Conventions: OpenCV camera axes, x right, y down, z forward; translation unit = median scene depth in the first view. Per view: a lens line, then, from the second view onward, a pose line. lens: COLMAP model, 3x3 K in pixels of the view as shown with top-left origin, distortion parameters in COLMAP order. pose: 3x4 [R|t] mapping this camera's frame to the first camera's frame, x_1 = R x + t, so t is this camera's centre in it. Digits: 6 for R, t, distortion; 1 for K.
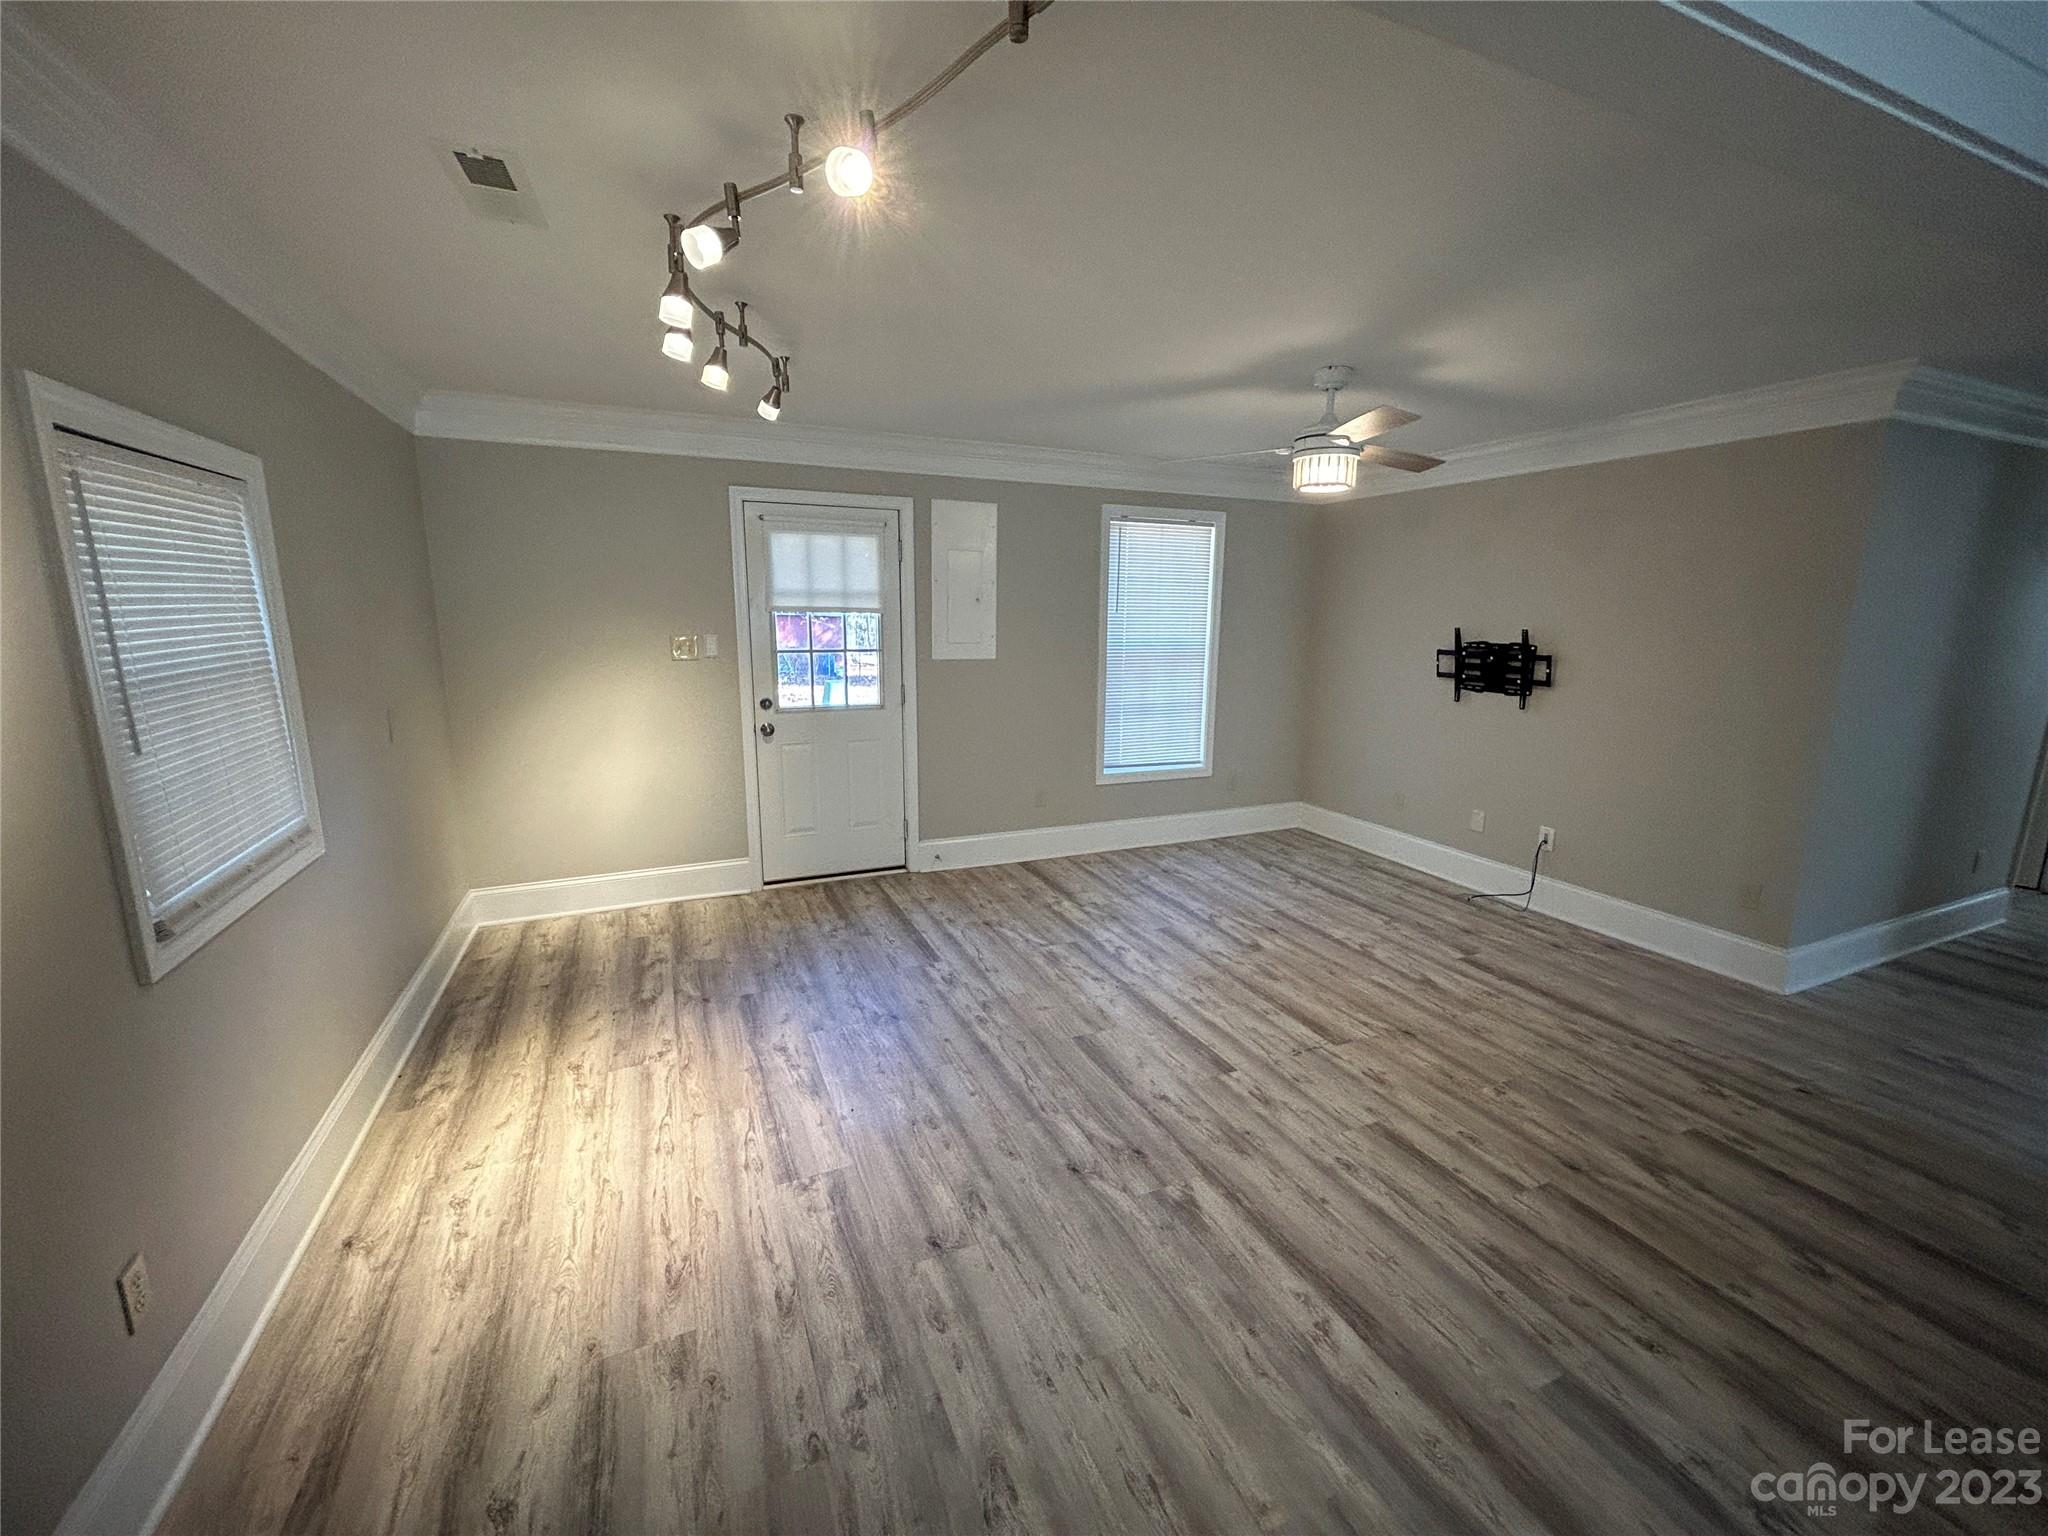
lens RADIAL K [[831.1, 0, 1025.6], [0, 831.1, 764.7], [0, 0, 1]] dist [-0.001872, 0.001281]
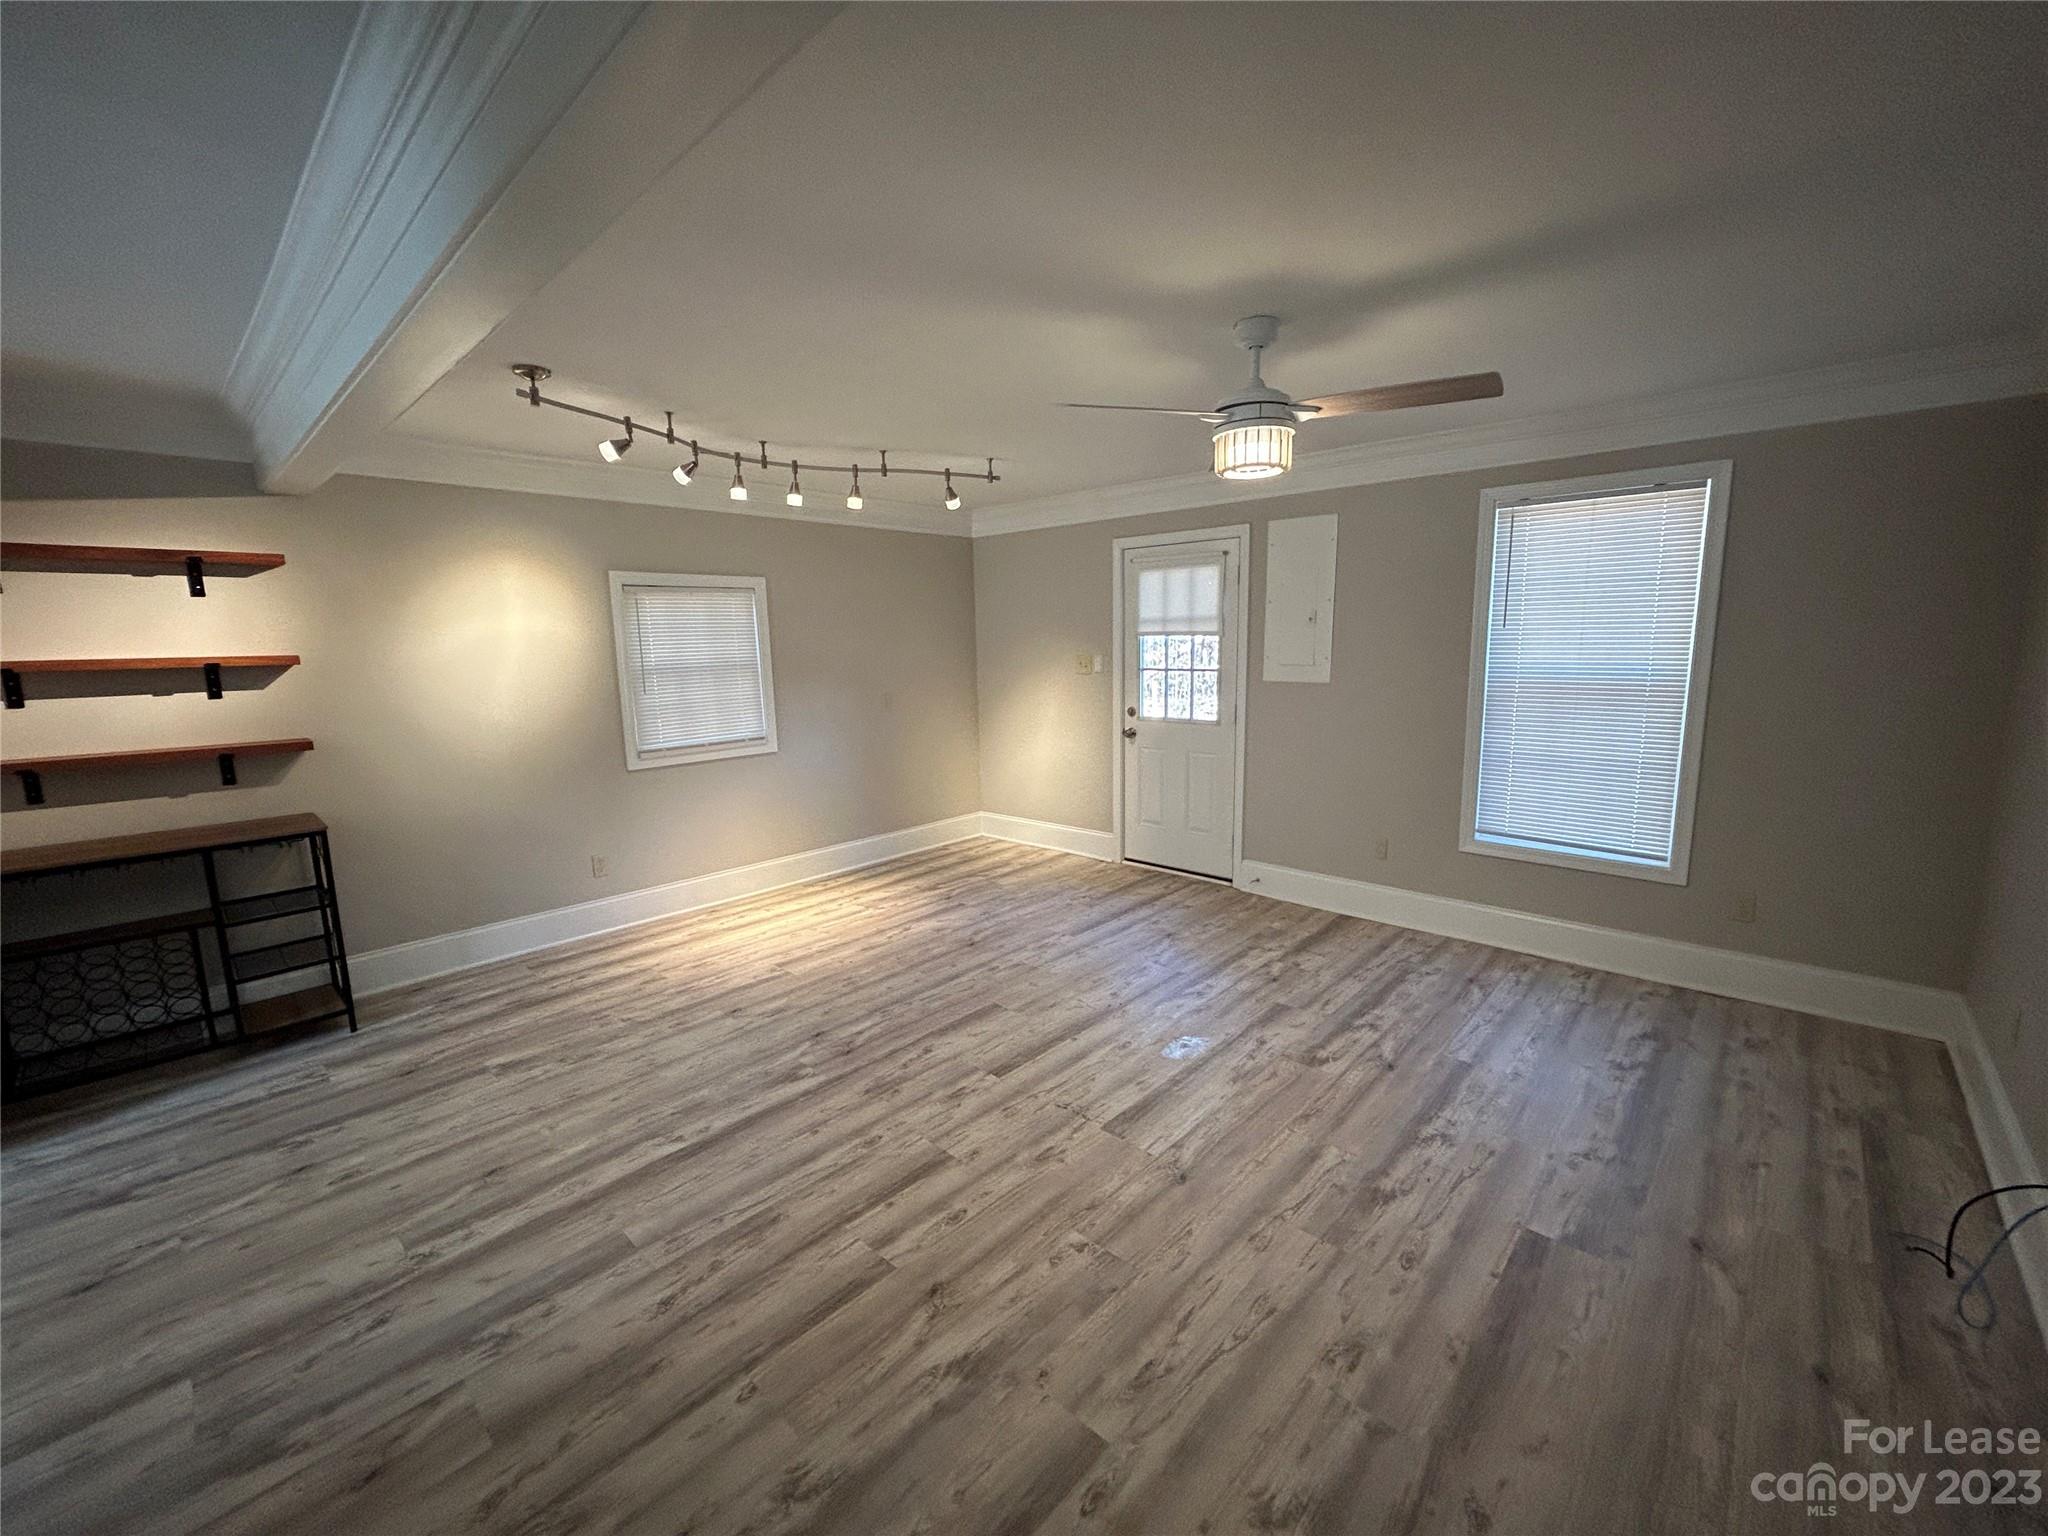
lens RADIAL K [[831.1, 0, 1023.2], [0, 831.1, 765.8], [0, 0, 1]] dist [-0.001872, 0.001281]
pose [[0.390962, 0.124342, -0.911969, 0.929258], [-0.148970, 0.986317, 0.070616, -0.071355], [0.908271, 0.108248, 0.404135, 0.460151]]
